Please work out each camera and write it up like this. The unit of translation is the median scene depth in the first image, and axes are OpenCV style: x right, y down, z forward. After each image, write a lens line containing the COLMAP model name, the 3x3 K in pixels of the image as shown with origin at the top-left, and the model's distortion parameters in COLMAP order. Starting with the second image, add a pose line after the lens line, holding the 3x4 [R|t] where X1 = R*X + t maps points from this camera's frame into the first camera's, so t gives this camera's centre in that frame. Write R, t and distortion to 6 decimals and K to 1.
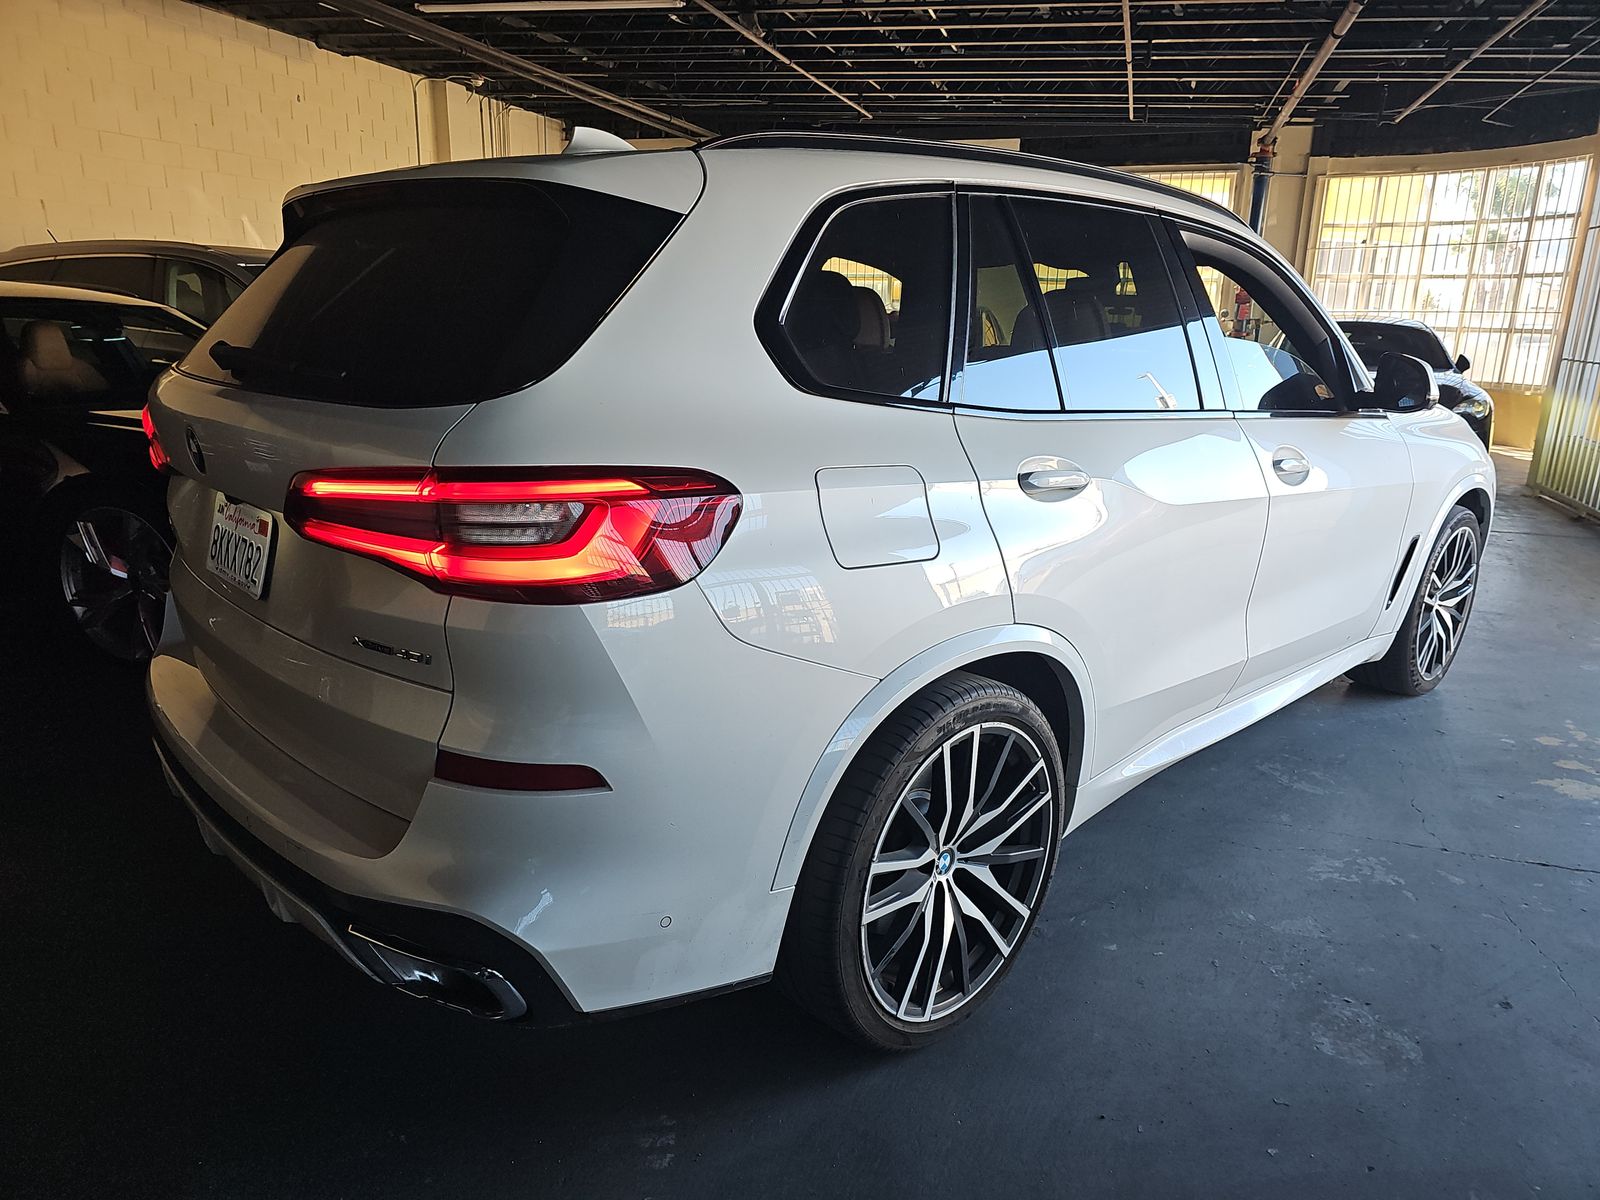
lens RADIAL K [[1078.2, 0, 796.6], [0, 1078.2, 606.6], [0, 0, 1]] dist [0.049799, -0.031897]
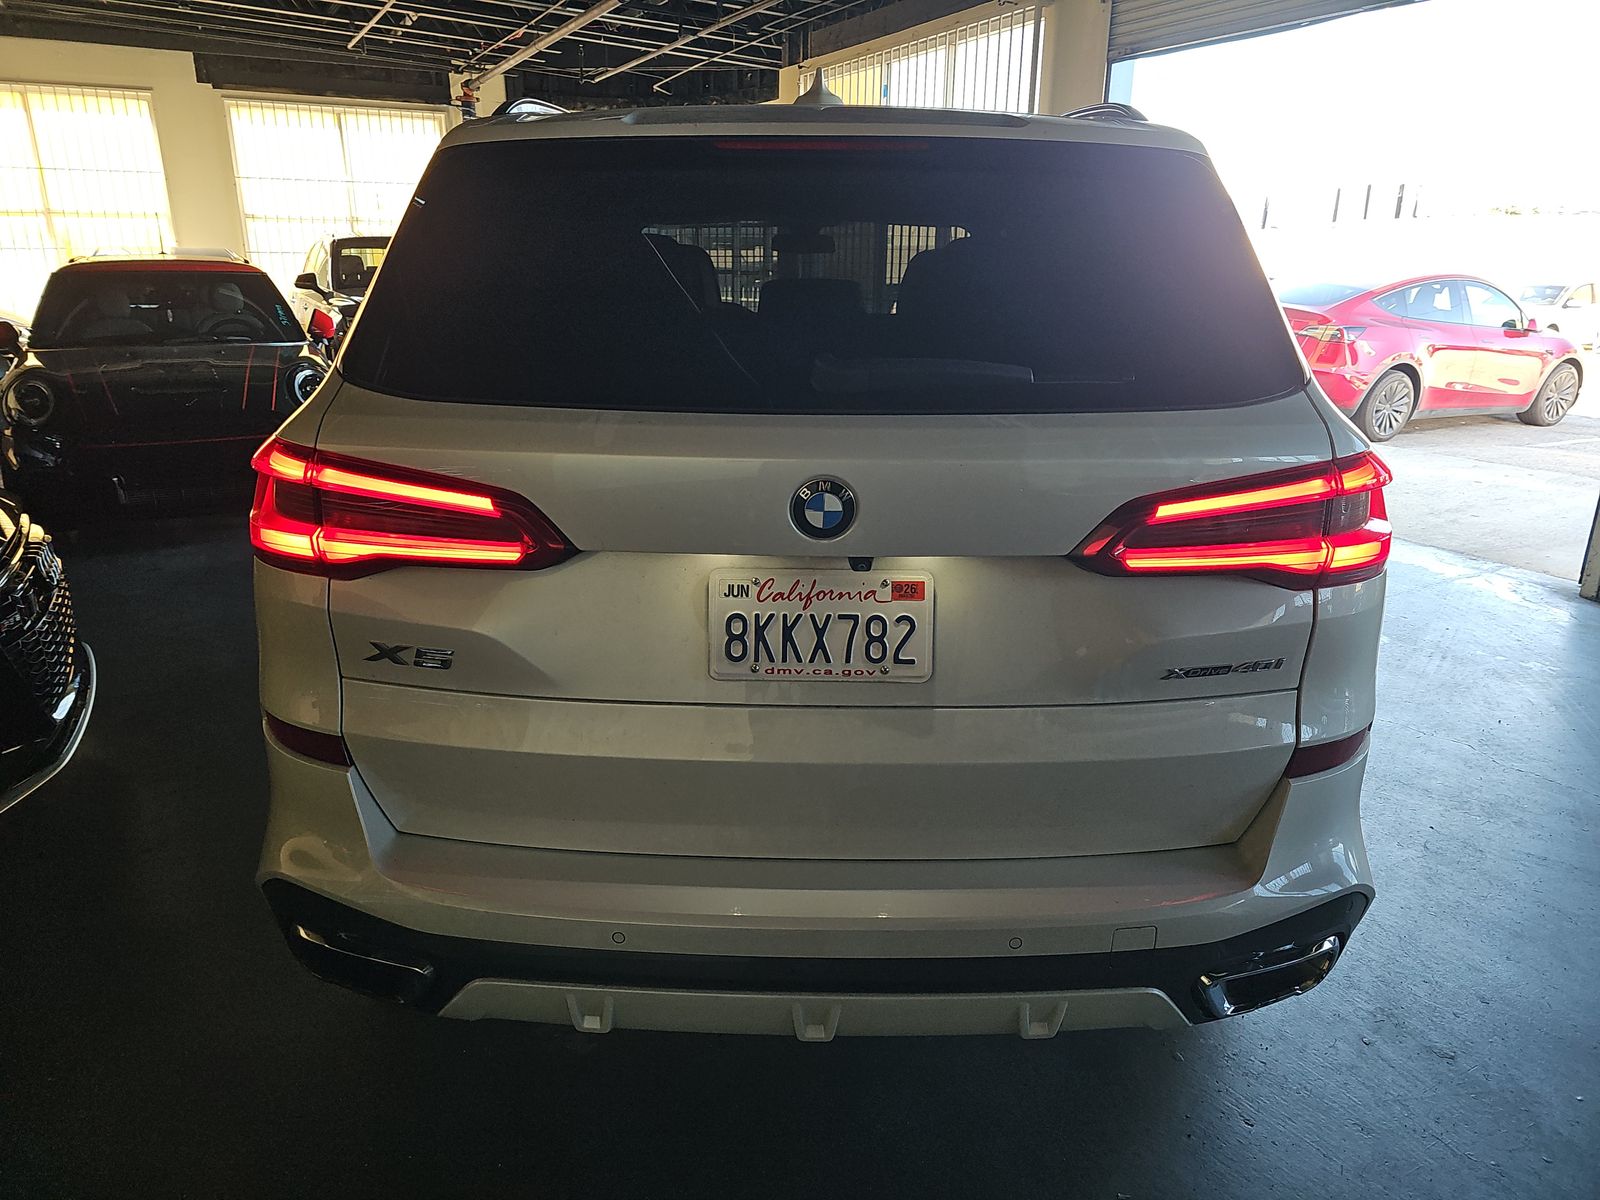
lens RADIAL K [[1078.2, 0, 796.1], [0, 1078.2, 600.2], [0, 0, 1]] dist [0.049799, -0.031897]
pose [[0.696336, -0.235802, 0.677875, -0.211343], [0.204042, 0.970556, 0.128013, -0.035784], [-0.688101, 0.049175, 0.723947, 0.097888]]
